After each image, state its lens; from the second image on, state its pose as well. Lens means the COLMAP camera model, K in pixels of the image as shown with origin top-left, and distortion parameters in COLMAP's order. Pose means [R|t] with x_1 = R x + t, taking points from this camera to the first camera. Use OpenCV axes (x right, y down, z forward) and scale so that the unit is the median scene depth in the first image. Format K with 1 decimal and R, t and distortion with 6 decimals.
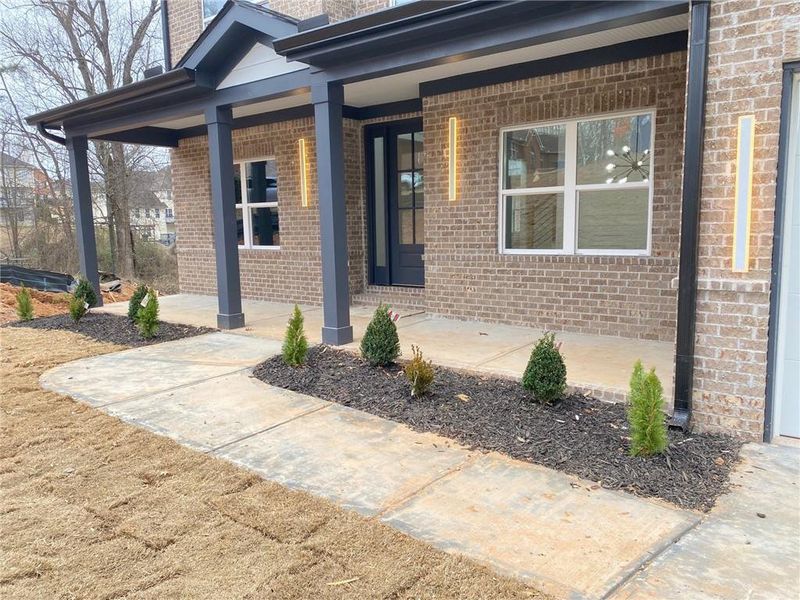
lens RADIAL K [[596.9, 0, 393.2], [0, 596.9, 305.1], [0, 0, 1]] dist [0.059178, -0.082183]
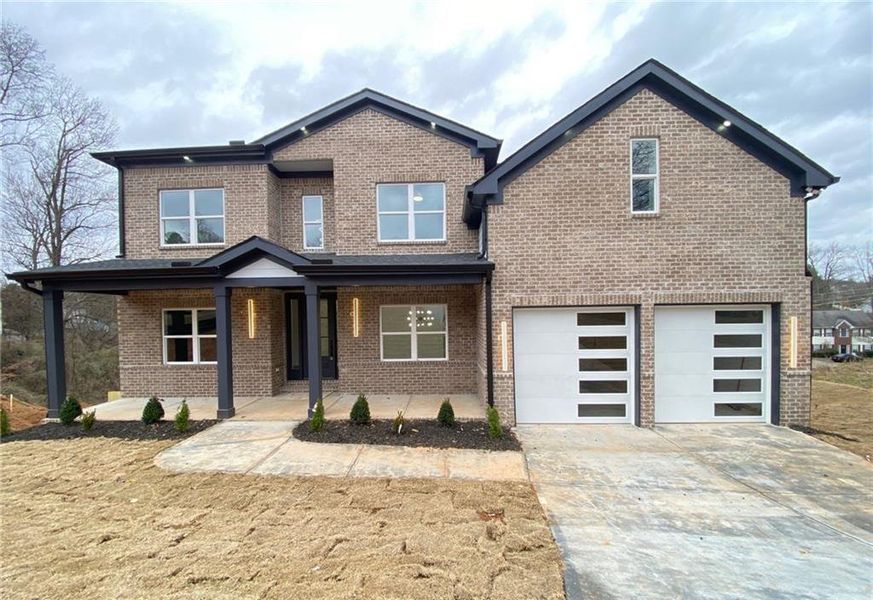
lens RADIAL K [[358.4, 0, 422.7], [0, 358.4, 324.9], [0, 0, 1]] dist [0.025073, -0.016260]
pose [[0.815504, -0.010030, 0.578664, -0.513570], [0.083825, 0.991354, -0.100949, -0.085952], [-0.572649, 0.130831, 0.809294, -0.166231]]
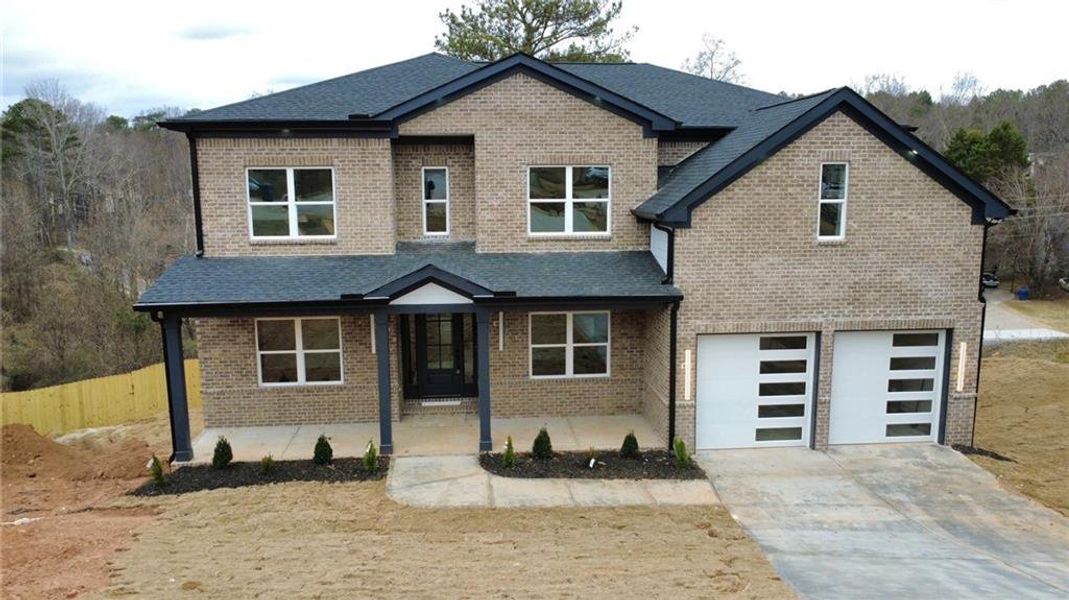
lens RADIAL K [[816.9, 0, 483.7], [0, 816.9, 295.1], [0, 0, 1]] dist [-0.001407, 0.067419]
pose [[0.744998, -0.097727, 0.659869, -1.758784], [0.092706, 0.994779, 0.042661, -0.525291], [-0.660593, 0.029392, 0.750169, -0.871985]]
